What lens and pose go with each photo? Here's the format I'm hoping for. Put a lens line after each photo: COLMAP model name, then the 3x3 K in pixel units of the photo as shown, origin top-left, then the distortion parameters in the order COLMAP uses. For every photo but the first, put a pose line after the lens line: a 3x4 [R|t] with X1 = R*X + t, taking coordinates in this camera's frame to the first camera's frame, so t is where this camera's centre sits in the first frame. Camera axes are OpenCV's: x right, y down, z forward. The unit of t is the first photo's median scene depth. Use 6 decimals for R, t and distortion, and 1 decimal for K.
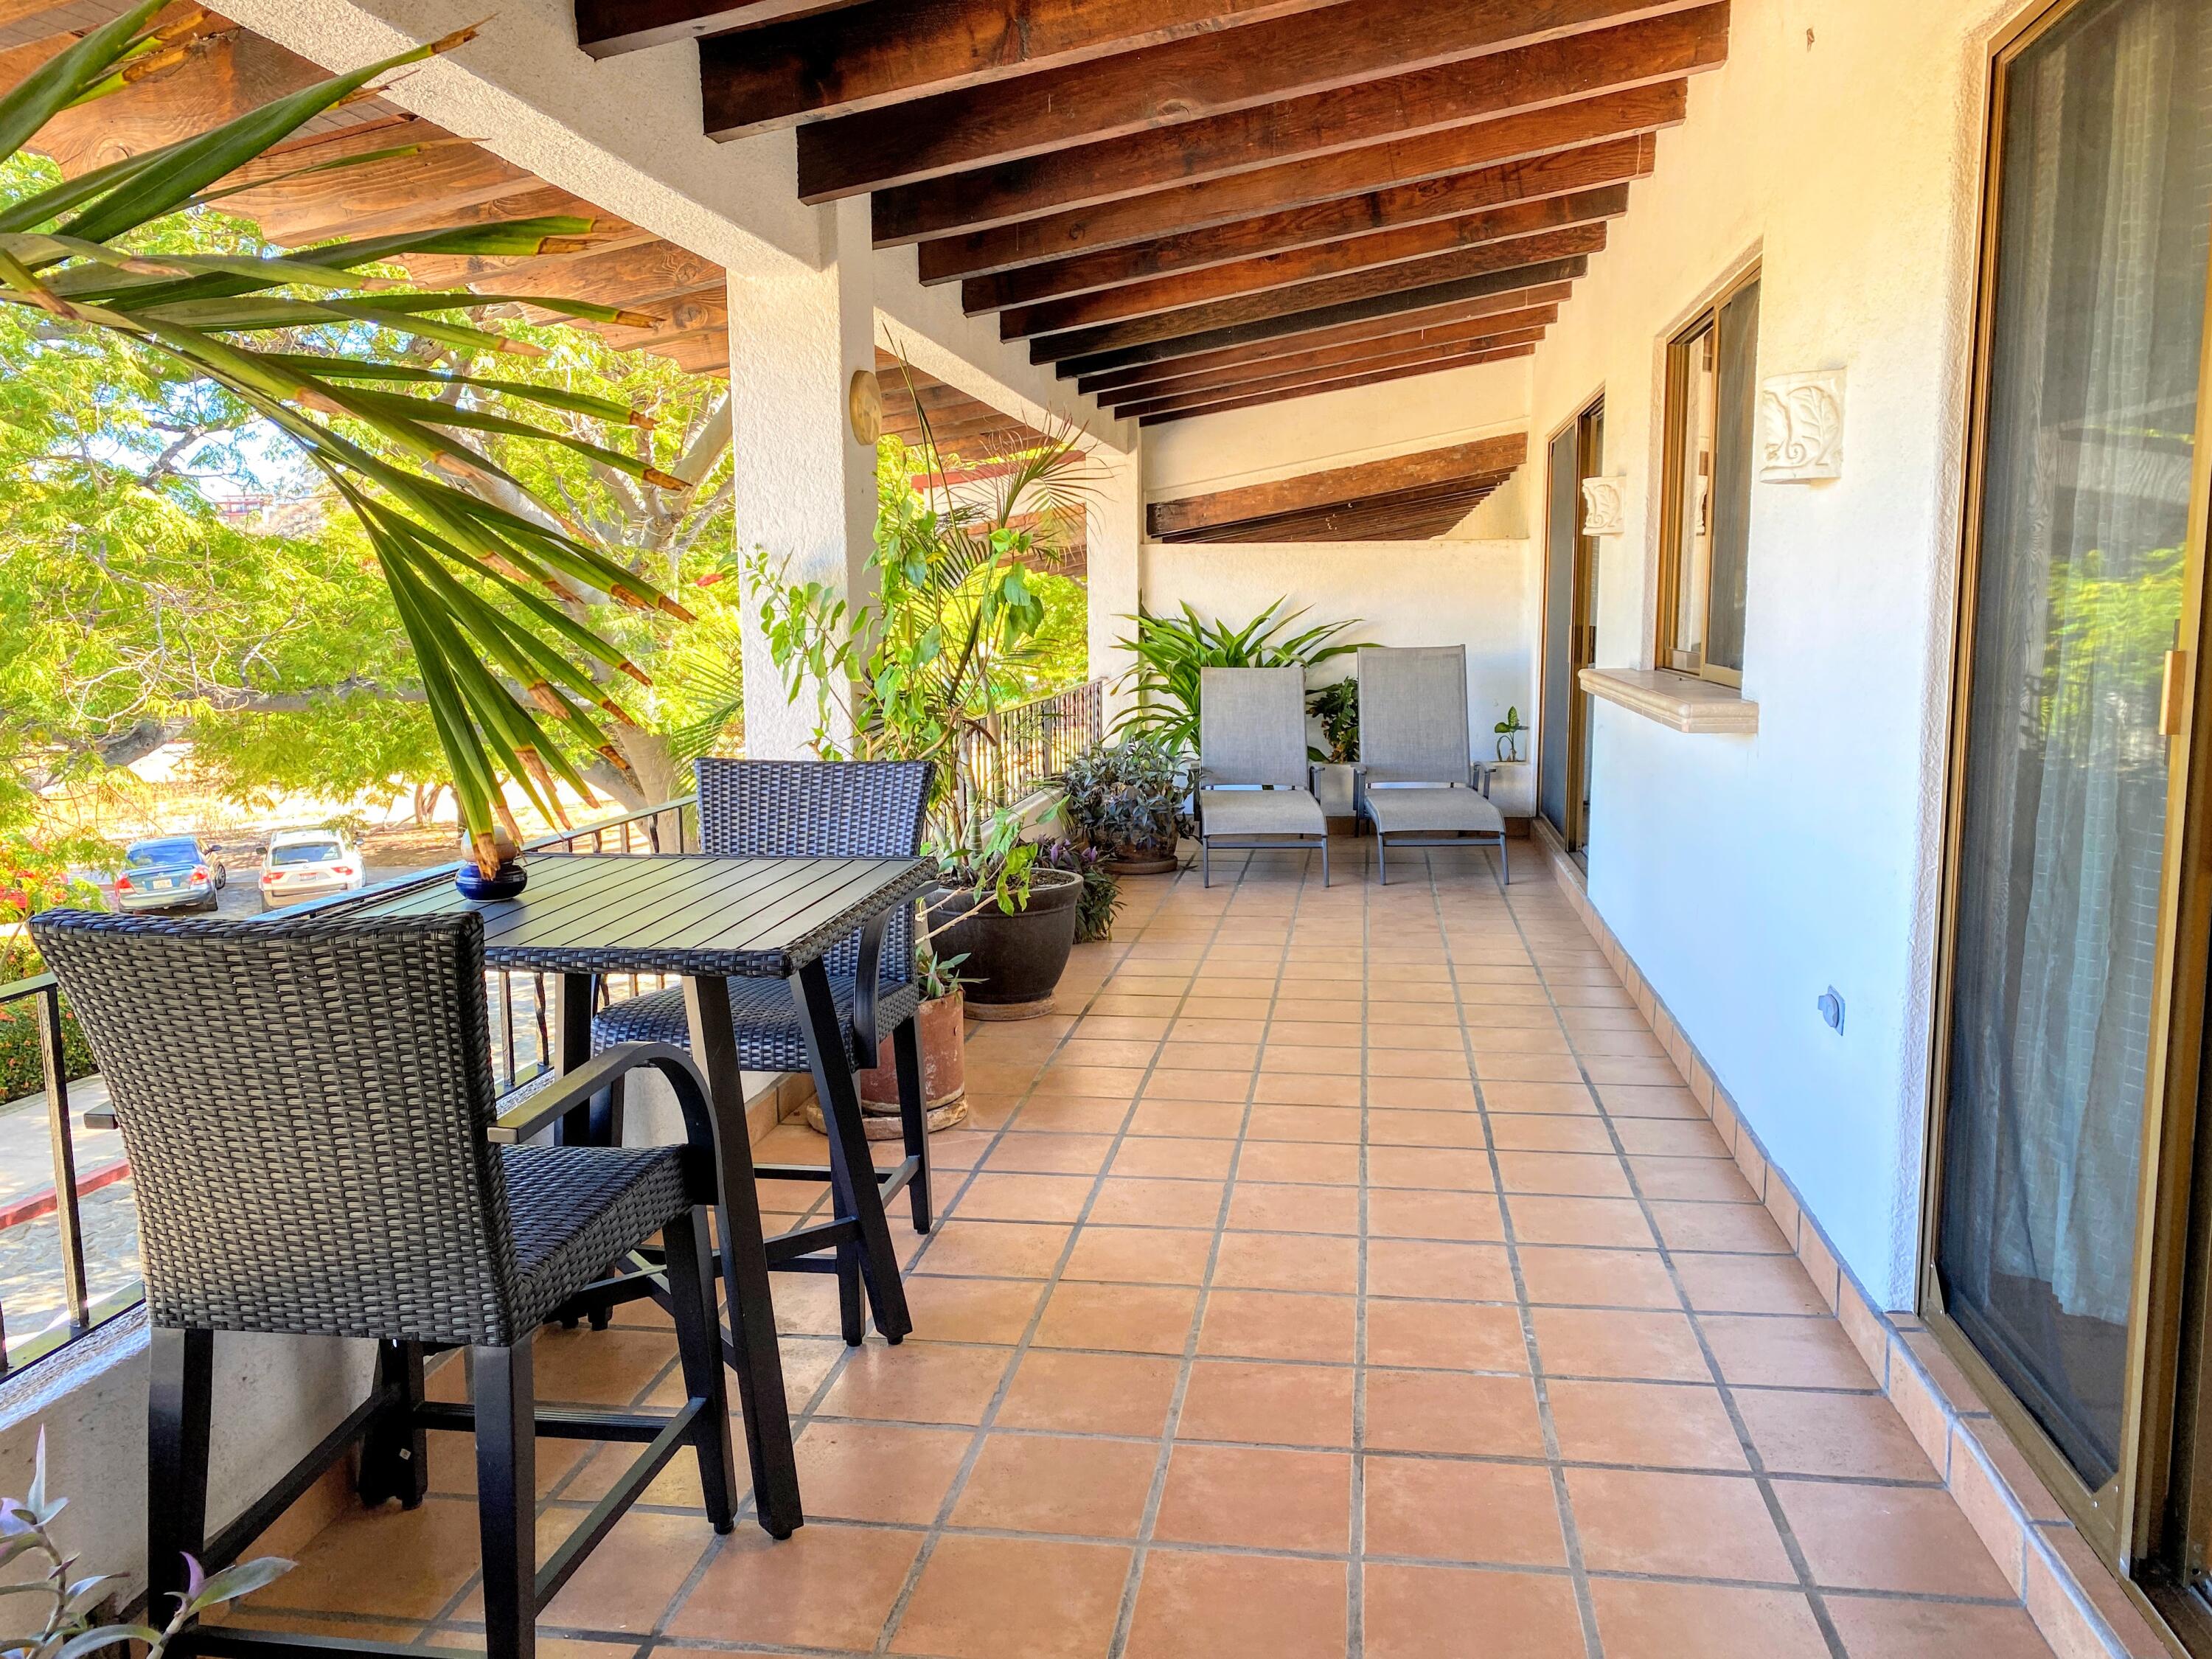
lens RADIAL K [[1696.2, 0, 1108.0], [0, 1696.2, 833.9], [0, 0, 1]] dist [0.038844, -0.030854]
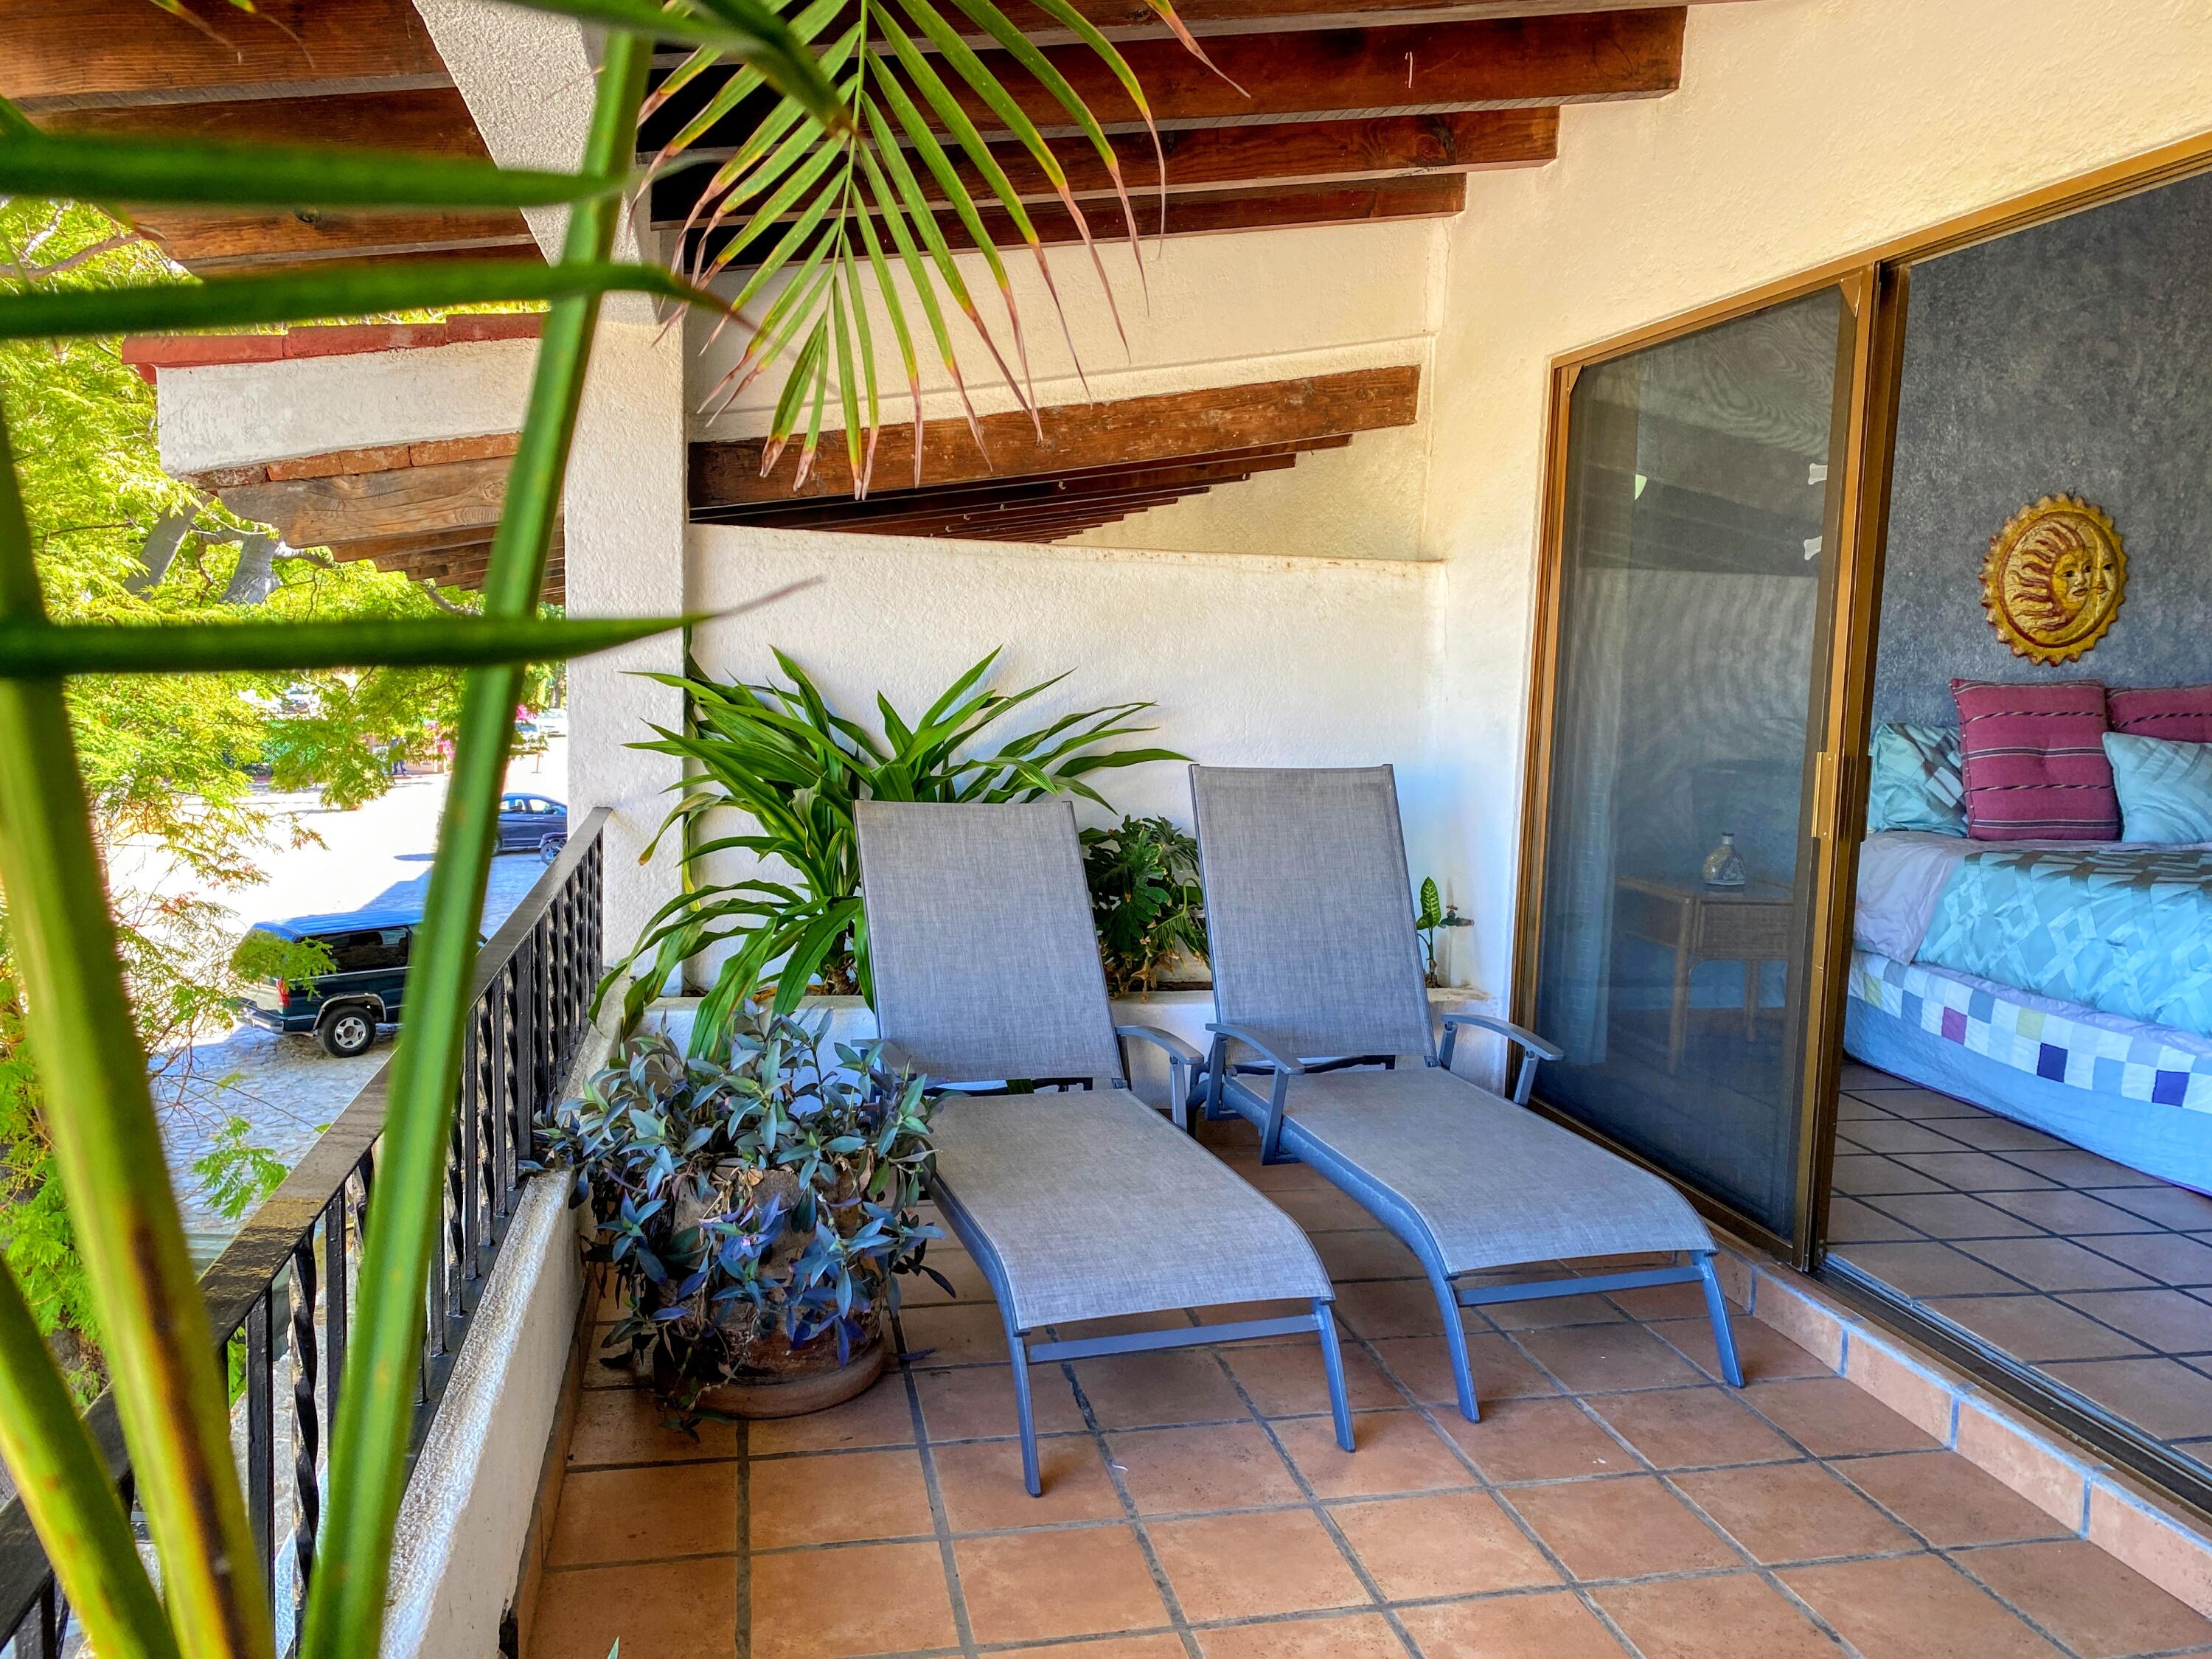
lens RADIAL K [[1696.2, 0, 1107.5], [0, 1696.2, 822.9], [0, 0, 1]] dist [0.038844, -0.030854]
pose [[0.932222, 0.003523, 0.361870, -0.042689], [0.008323, 0.999479, -0.031171, -0.074113], [-0.361792, 0.032070, 0.931707, 0.533277]]
